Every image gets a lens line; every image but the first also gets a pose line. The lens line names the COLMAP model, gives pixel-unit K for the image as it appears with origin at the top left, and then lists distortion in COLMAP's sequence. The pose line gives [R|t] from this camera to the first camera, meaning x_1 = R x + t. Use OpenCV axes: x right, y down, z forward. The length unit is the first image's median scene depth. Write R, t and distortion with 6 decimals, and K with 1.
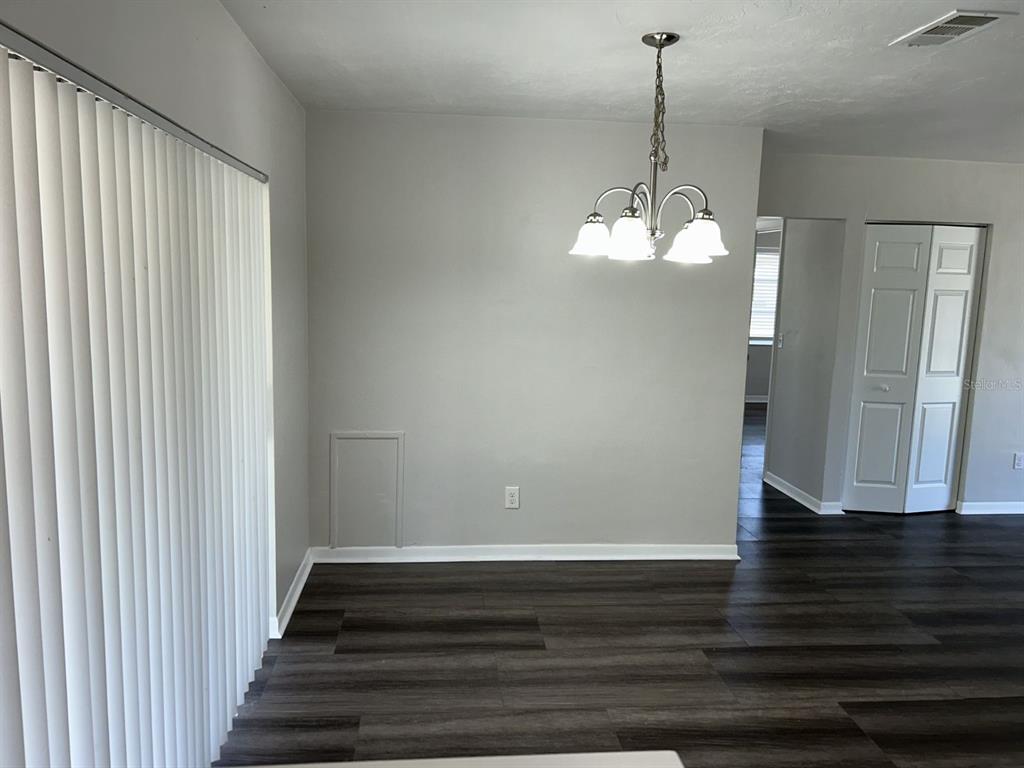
lens RADIAL K [[778.5, 0, 512.0], [0, 778.5, 384.0], [0, 0, 1]] dist [0.080061, -0.085341]
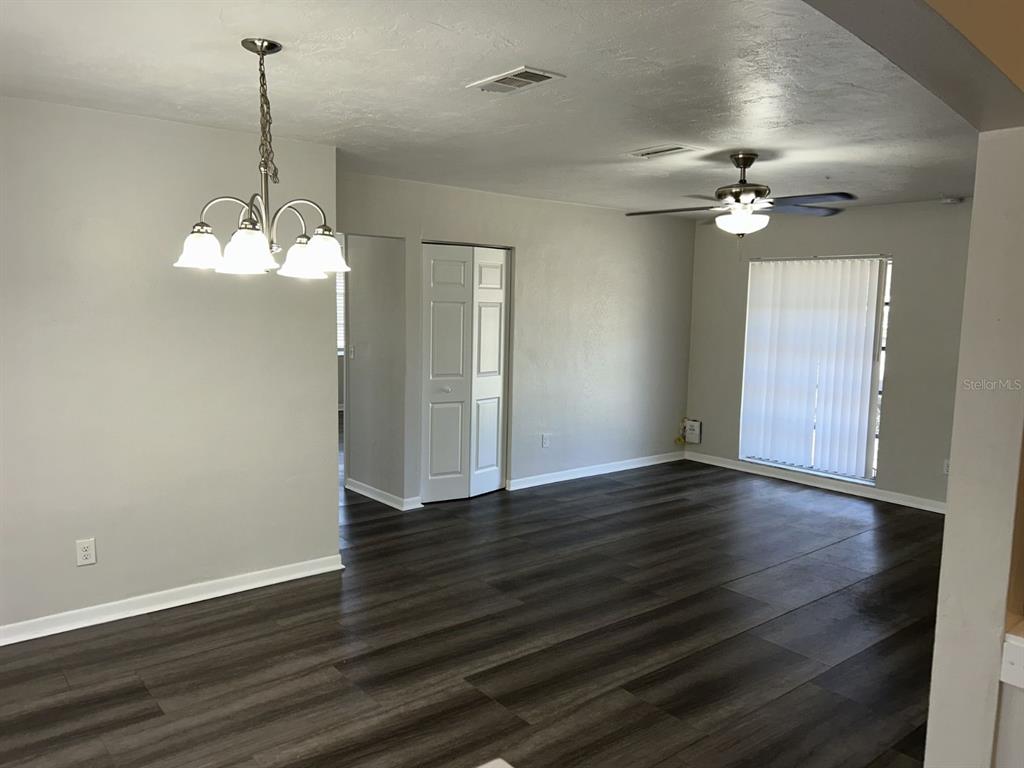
lens RADIAL K [[775.9, 0, 511.0], [0, 775.9, 388.3], [0, 0, 1]] dist [0.081937, -0.093197]
pose [[0.835920, -0.073420, 0.543919, -0.067000], [0.078133, 0.996838, 0.014478, -0.007114], [-0.543262, 0.030395, 0.839013, 0.025813]]
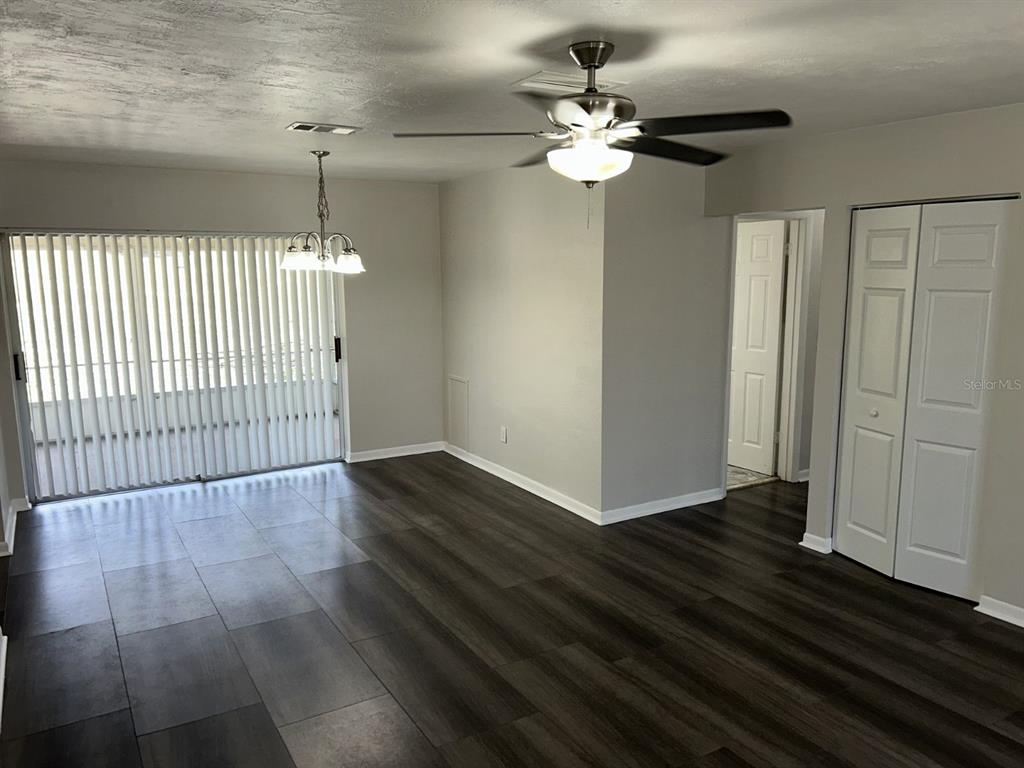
lens RADIAL K [[775.9, 0, 511.0], [0, 775.9, 388.3], [0, 0, 1]] dist [0.081937, -0.093197]
pose [[0.412571, 0.116717, -0.903417, 1.290720], [-0.110103, 0.990876, 0.077734, -0.050349], [0.904247, 0.067398, 0.421657, 0.409279]]
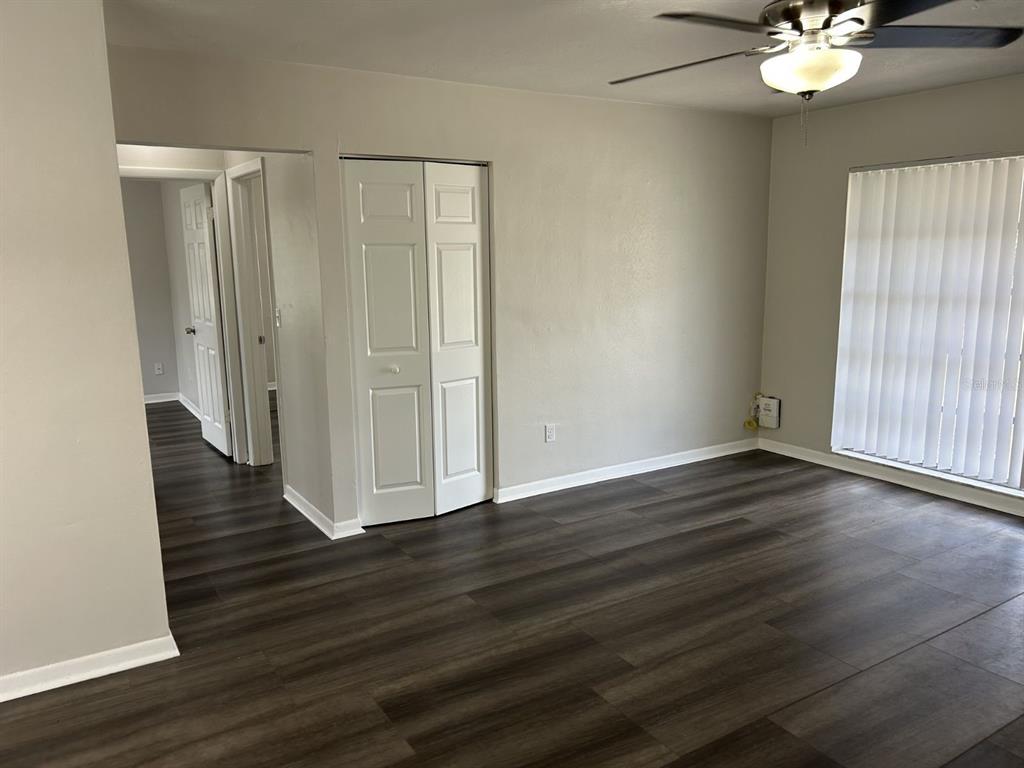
lens RADIAL K [[775.9, 0, 511.0], [0, 775.9, 388.3], [0, 0, 1]] dist [0.081937, -0.093197]
pose [[0.899428, -0.115036, 0.421660, 0.302163], [0.095886, 0.993174, 0.066422, -0.020538], [-0.426422, -0.019311, 0.904318, 0.291938]]
